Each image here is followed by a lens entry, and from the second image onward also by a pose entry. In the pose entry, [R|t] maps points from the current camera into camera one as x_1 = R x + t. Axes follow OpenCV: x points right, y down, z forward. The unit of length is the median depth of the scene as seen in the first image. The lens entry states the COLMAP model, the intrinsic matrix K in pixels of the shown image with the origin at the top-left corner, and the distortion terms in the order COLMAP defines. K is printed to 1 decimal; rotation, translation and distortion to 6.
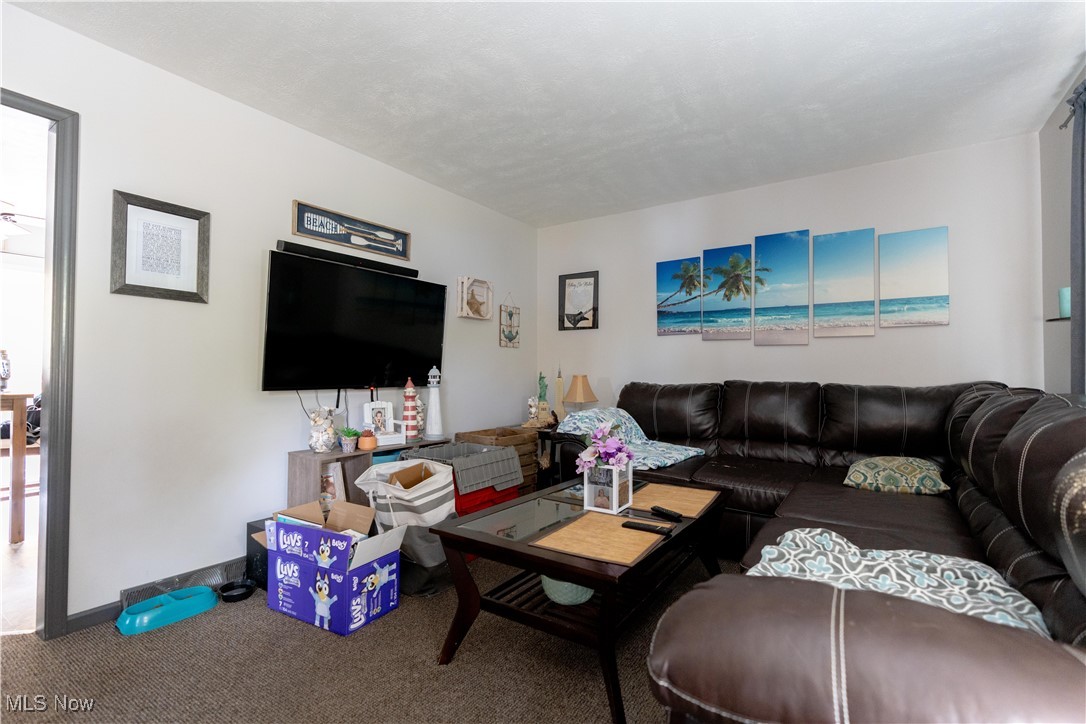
lens RADIAL K [[486.9, 0, 554.3], [0, 486.9, 362.3], [0, 0, 1]] dist [-0.011509, 0.004259]
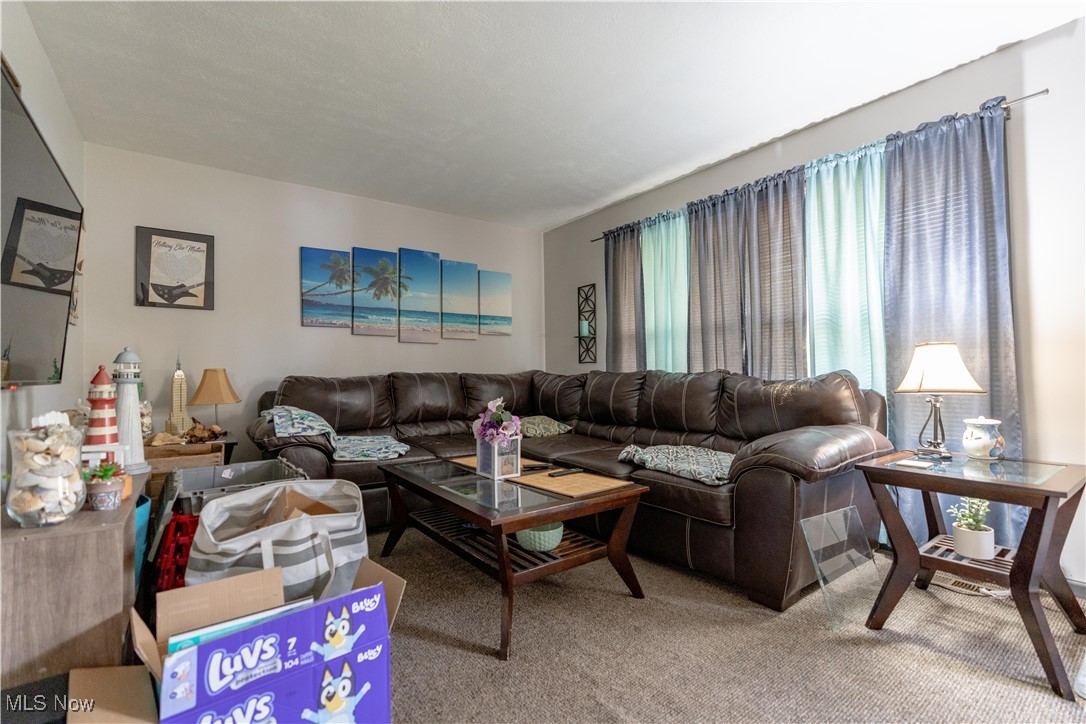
lens RADIAL K [[480.0, 0, 531.7], [0, 480.0, 363.1], [0, 0, 1]] dist [-0.009857, 0.004519]
pose [[0.364098, 0.013104, 0.931268, -0.589232], [-0.004698, 0.999914, -0.012234, 0.030574], [-0.931349, 0.000079, 0.364129, 0.331536]]
